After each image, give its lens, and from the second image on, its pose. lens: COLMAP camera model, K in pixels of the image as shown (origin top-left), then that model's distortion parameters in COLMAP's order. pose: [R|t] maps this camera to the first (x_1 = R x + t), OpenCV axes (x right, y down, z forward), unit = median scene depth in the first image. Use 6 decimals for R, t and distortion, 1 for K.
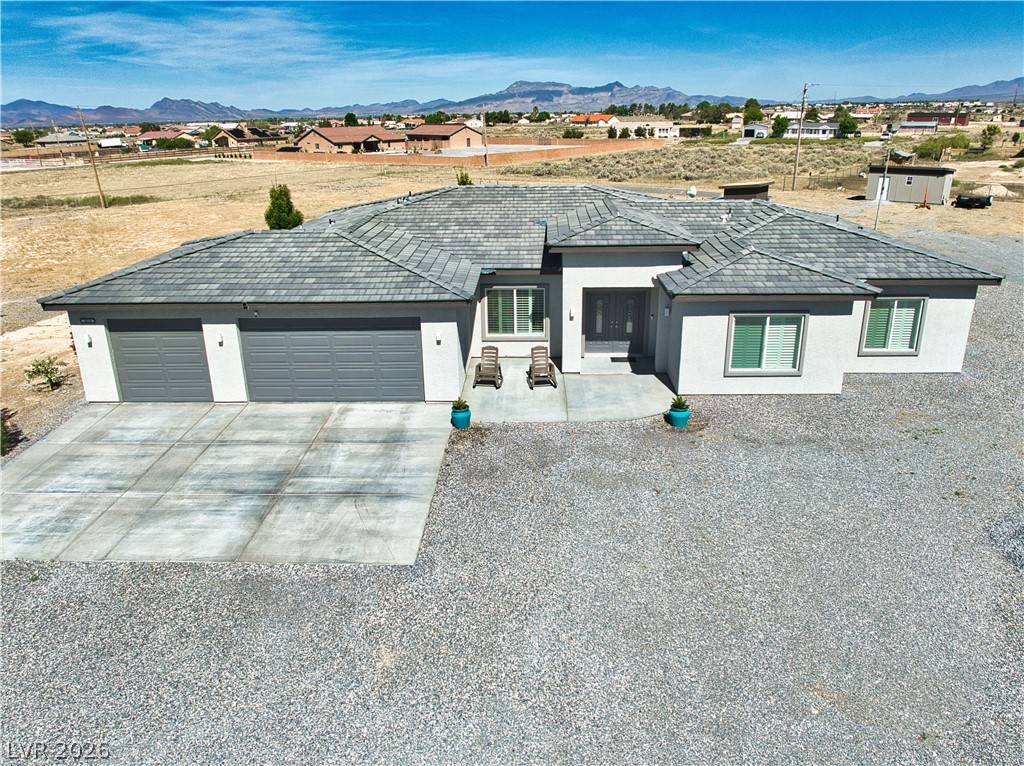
lens RADIAL K [[770.7, 0, 512.0], [0, 770.7, 383.0], [0, 0, 1]] dist [-0.048745, 0.005996]
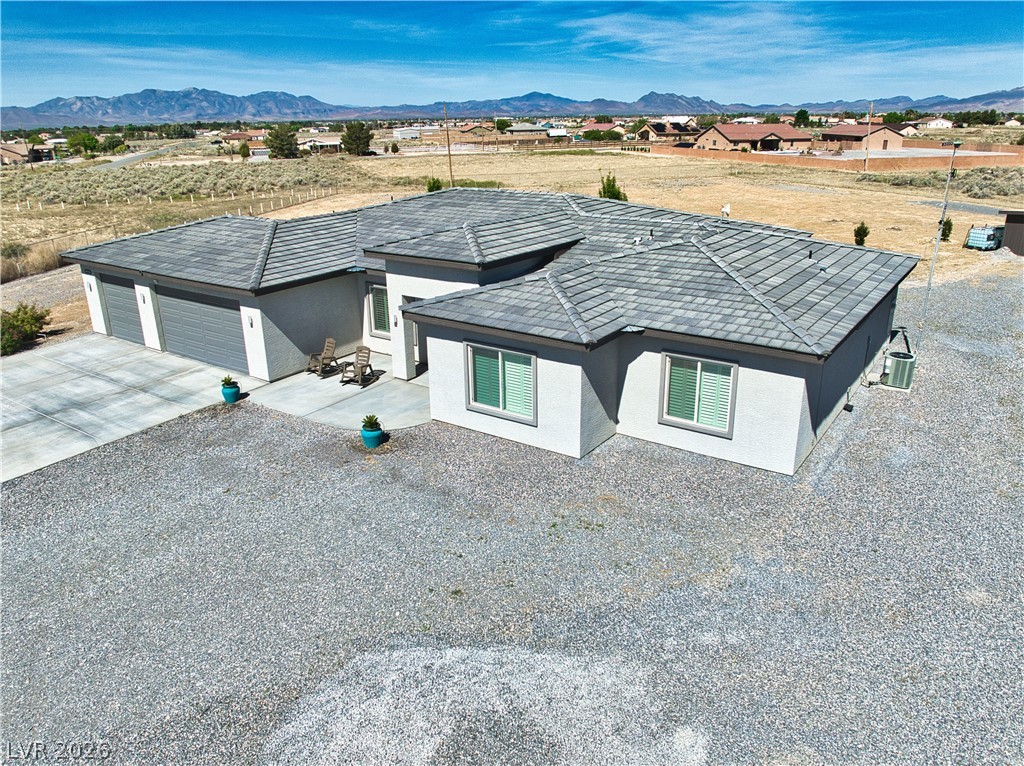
lens RADIAL K [[770.7, 0, 512.0], [0, 770.7, 383.0], [0, 0, 1]] dist [-0.048745, 0.005996]
pose [[0.828465, 0.187160, -0.527842, 0.109362], [-0.183840, 0.981163, 0.059354, -0.014180], [0.529008, 0.047866, 0.847266, 0.034490]]
